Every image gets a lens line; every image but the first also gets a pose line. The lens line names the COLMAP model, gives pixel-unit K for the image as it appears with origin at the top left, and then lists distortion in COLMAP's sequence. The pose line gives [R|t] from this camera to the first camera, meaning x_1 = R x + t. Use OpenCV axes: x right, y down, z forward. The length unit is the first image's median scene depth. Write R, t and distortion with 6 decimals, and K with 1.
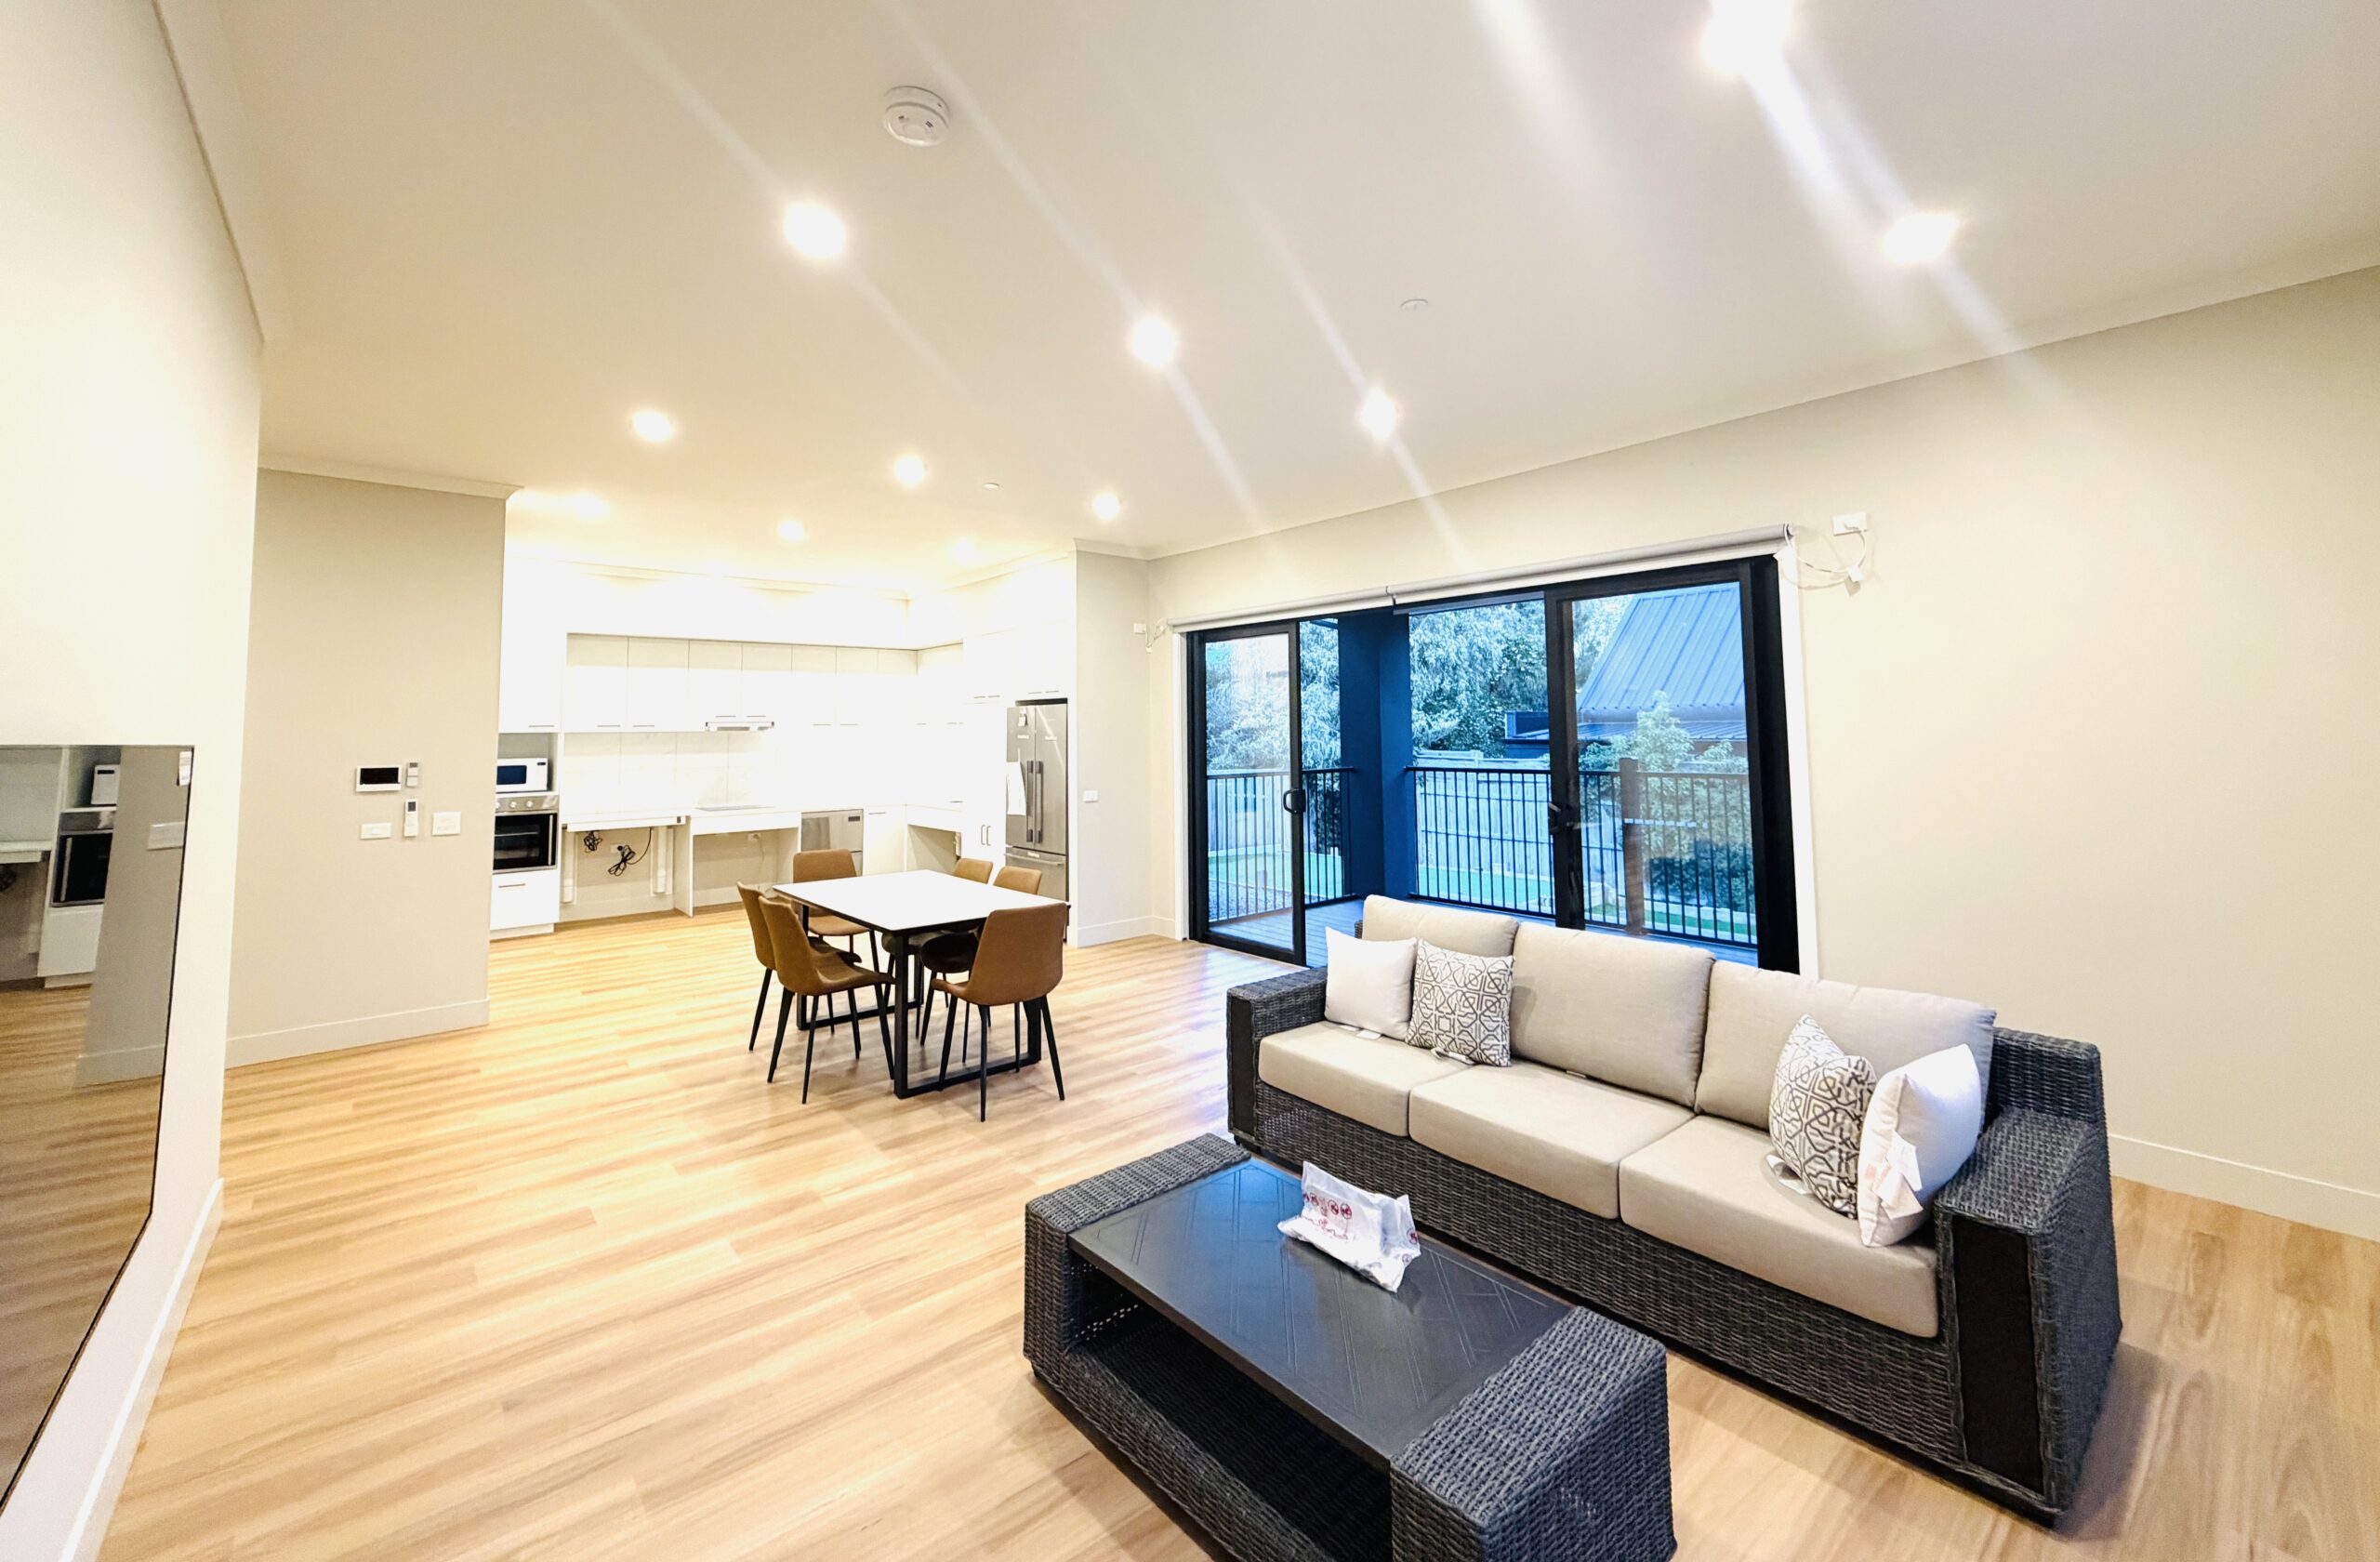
lens RADIAL K [[935.2, 0, 1190.0], [0, 935.2, 728.5], [0, 0, 1]] dist [-0.000344, -0.000103]
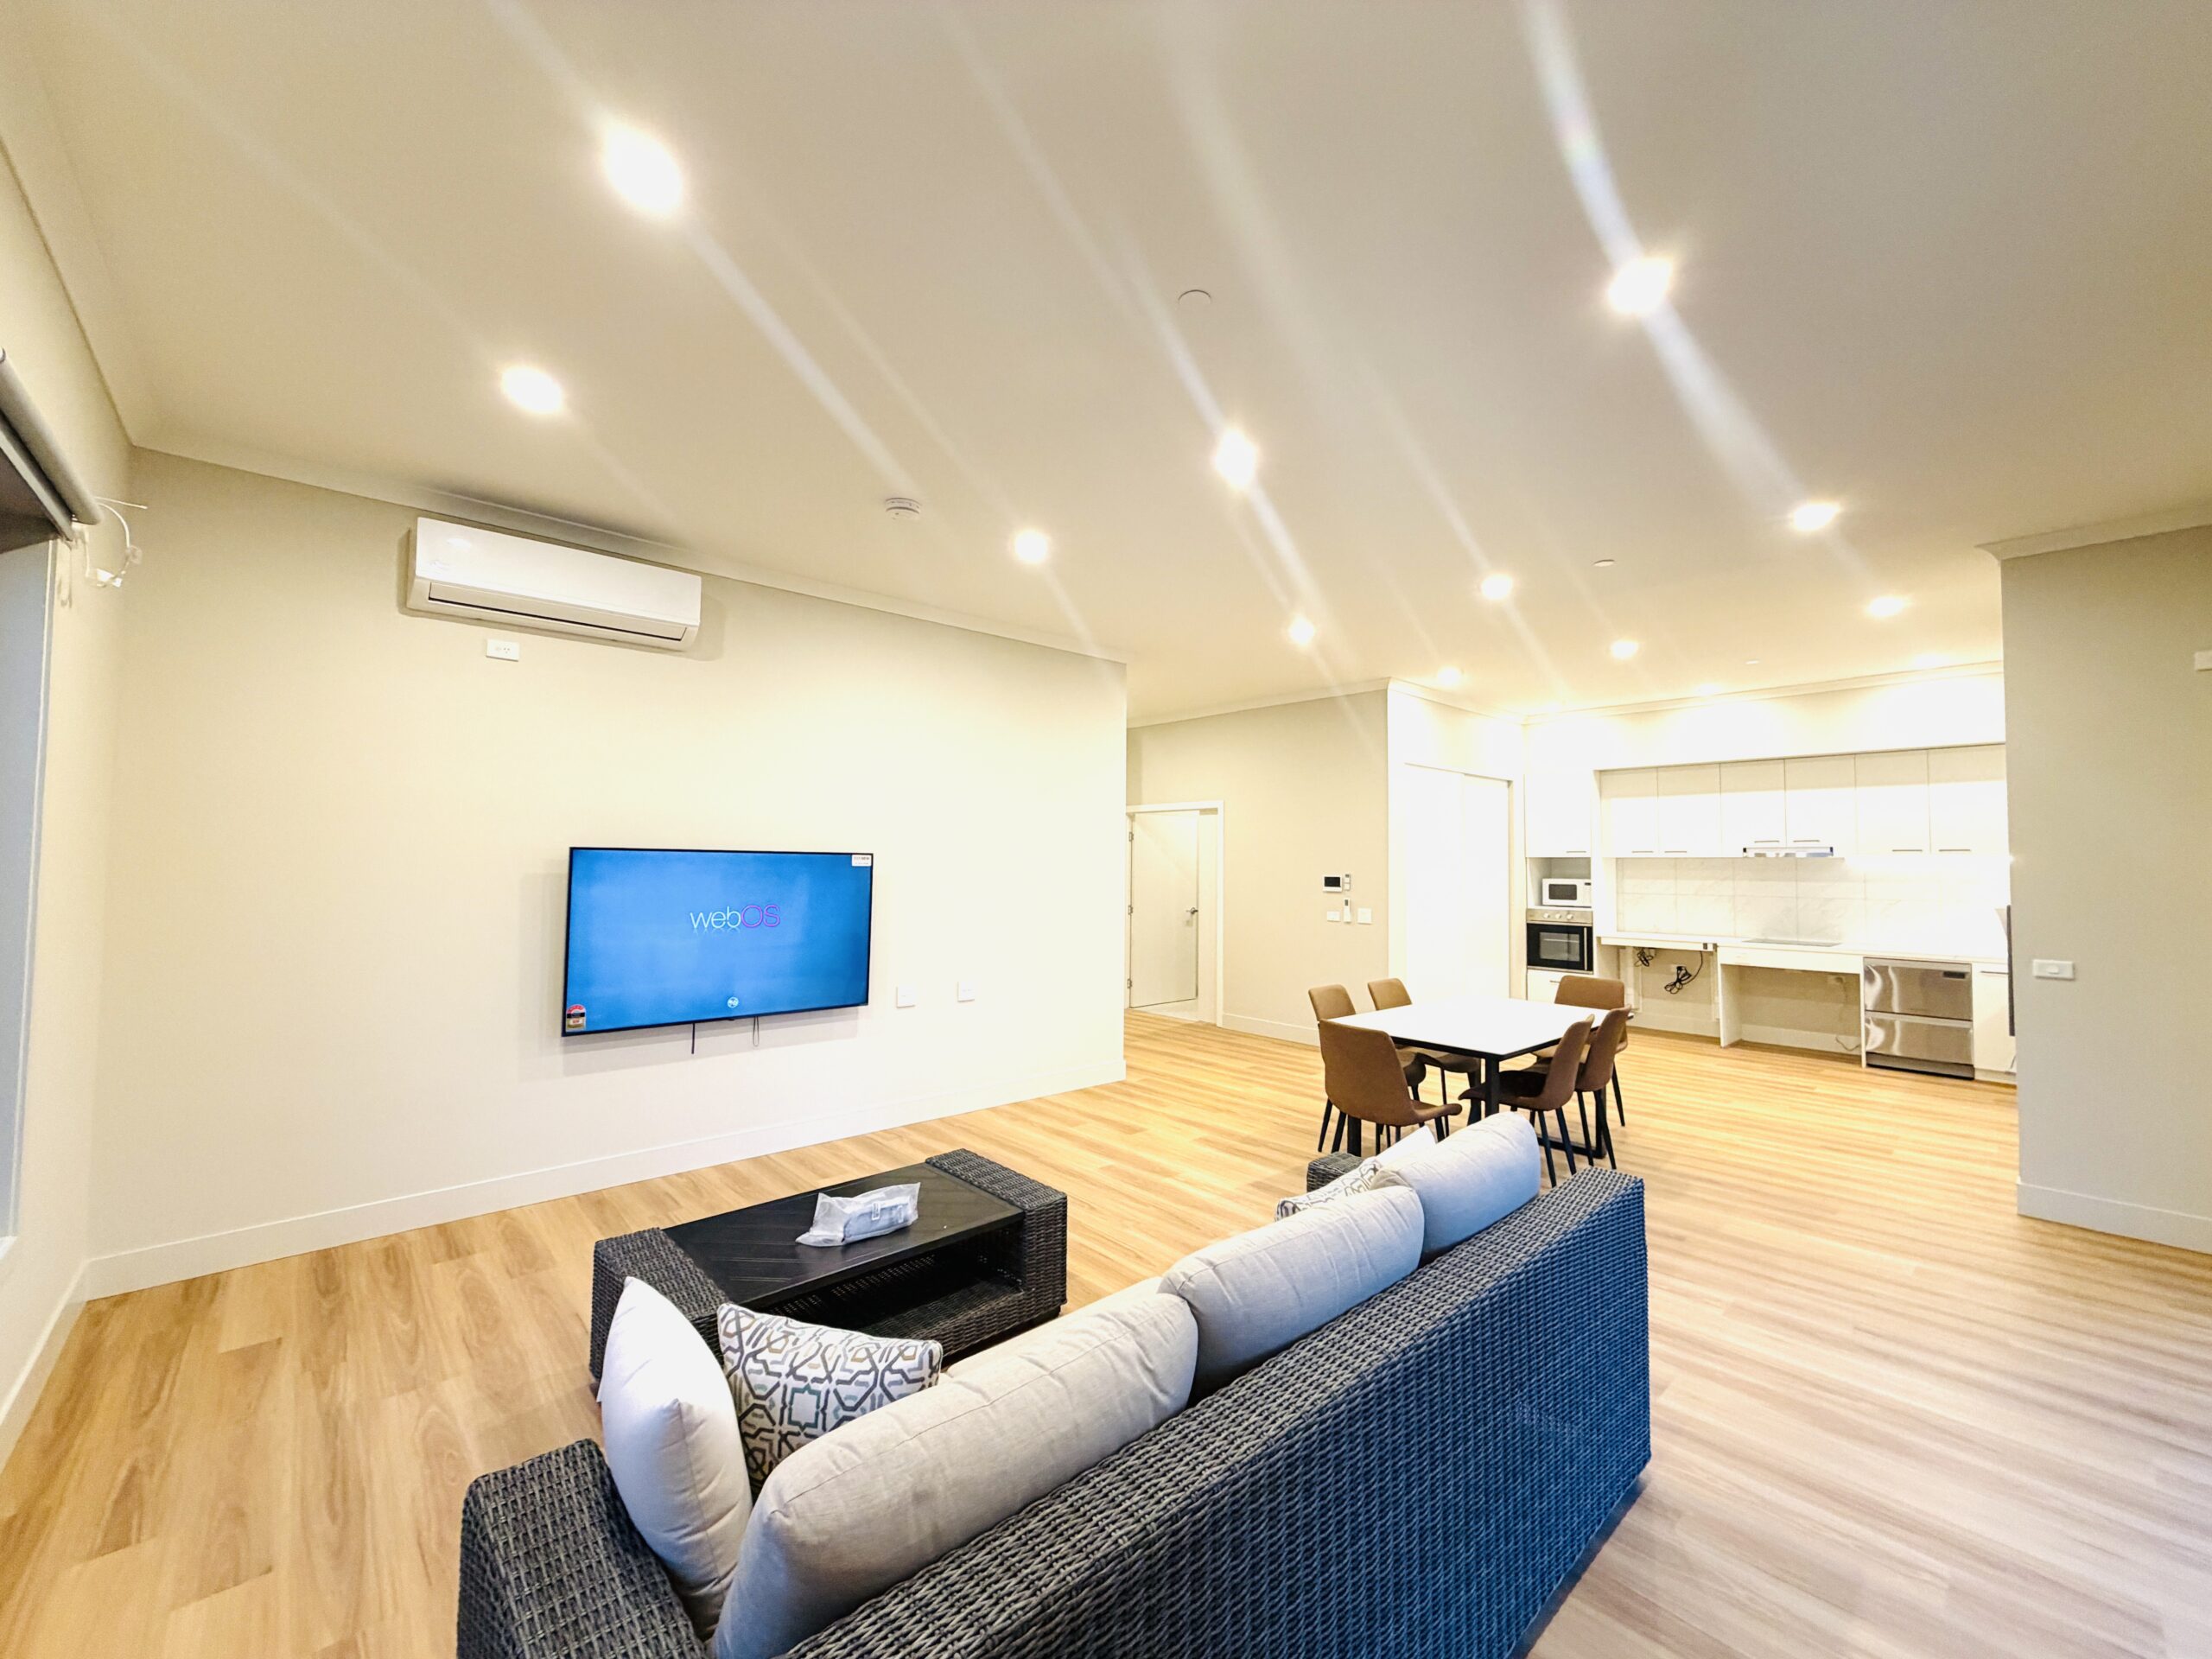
lens RADIAL K [[882.5, 0, 1106.0], [0, 882.5, 829.5], [0, 0, 1]] dist [0.000858, 0.000050]
pose [[0.026209, -0.029297, -0.999227, 0.437227], [-0.004425, 0.999557, -0.029423, 0.004664], [0.999647, 0.005193, 0.026068, 0.389898]]
